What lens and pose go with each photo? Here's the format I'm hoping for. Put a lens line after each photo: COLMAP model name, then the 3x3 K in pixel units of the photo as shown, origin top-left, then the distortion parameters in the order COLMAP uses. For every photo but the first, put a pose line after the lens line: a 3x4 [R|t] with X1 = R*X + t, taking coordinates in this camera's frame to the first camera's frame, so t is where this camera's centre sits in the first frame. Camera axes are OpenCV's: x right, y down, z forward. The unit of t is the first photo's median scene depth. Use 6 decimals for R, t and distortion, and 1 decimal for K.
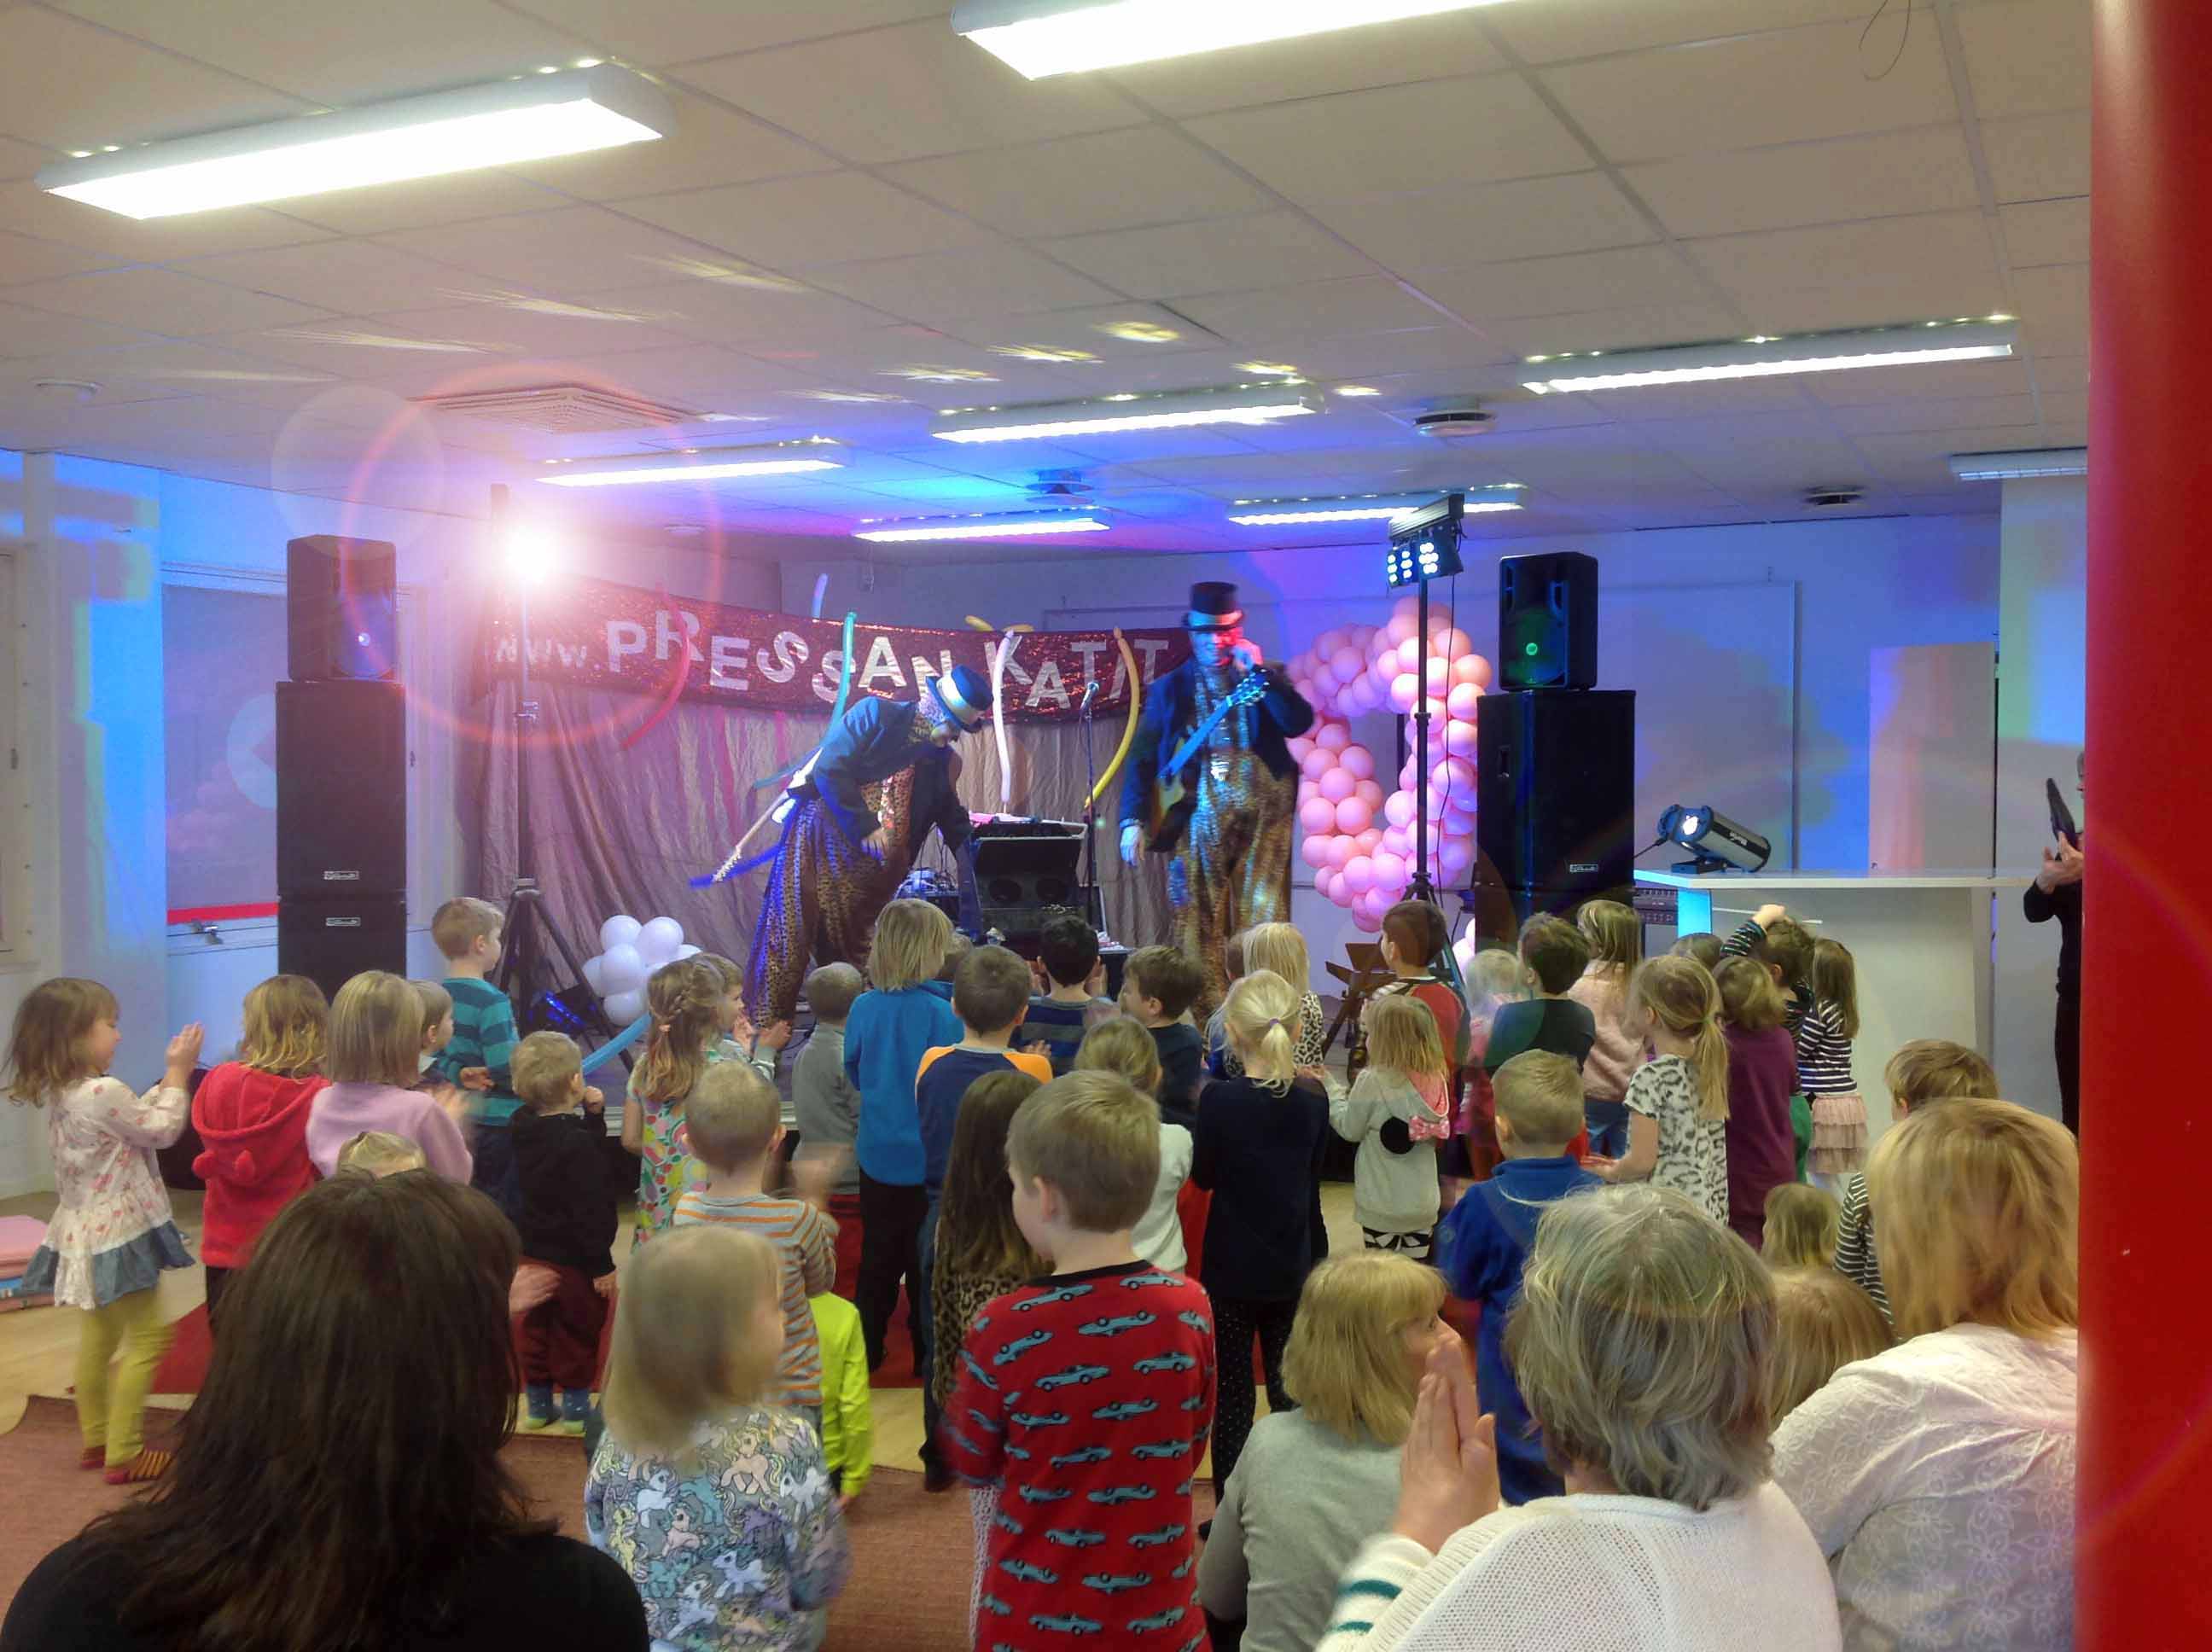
lens RADIAL K [[2239.4, 0, 937.6], [0, 2239.4, 832.0], [0, 0, 1]] dist [0.348759, -0.831854]
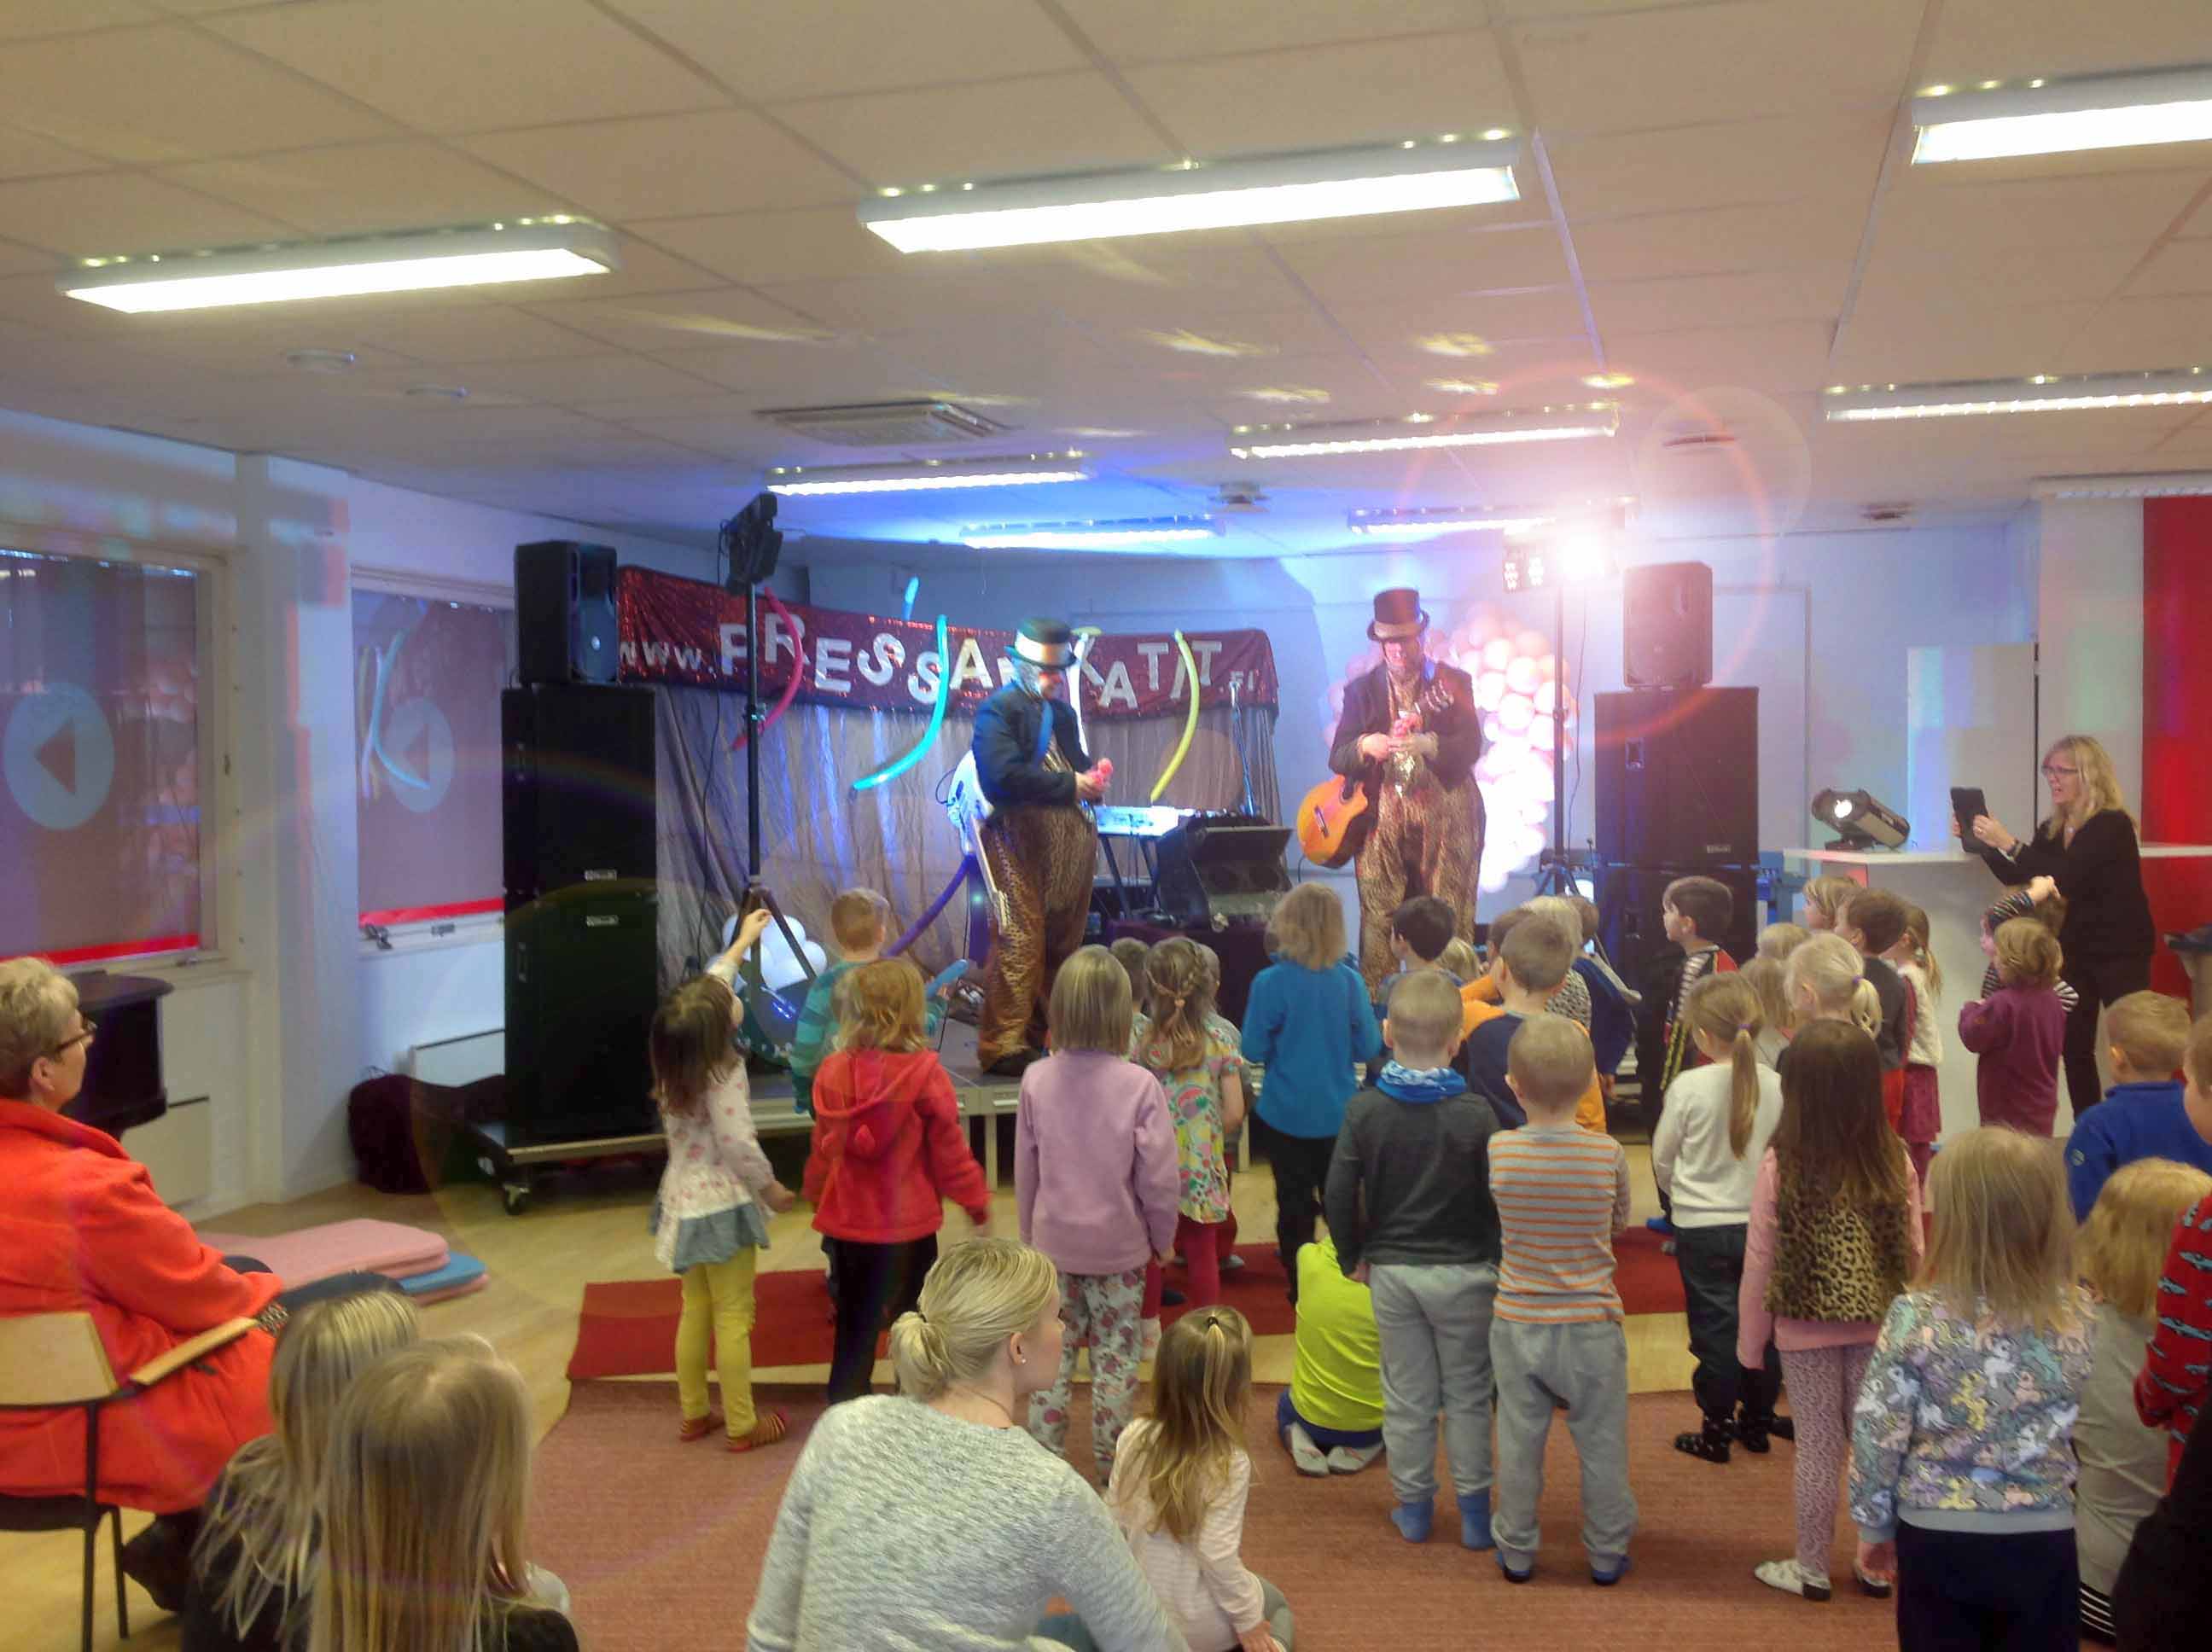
lens RADIAL K [[2240.4, 0, 1013.4], [0, 2240.4, 816.2], [0, 0, 1]] dist [0.276779, -0.576187]
pose [[0.983075, -0.014370, 0.182638, -0.201636], [0.015955, 0.999847, -0.007211, 0.002318], [-0.182506, 0.010003, 0.983154, -0.018597]]
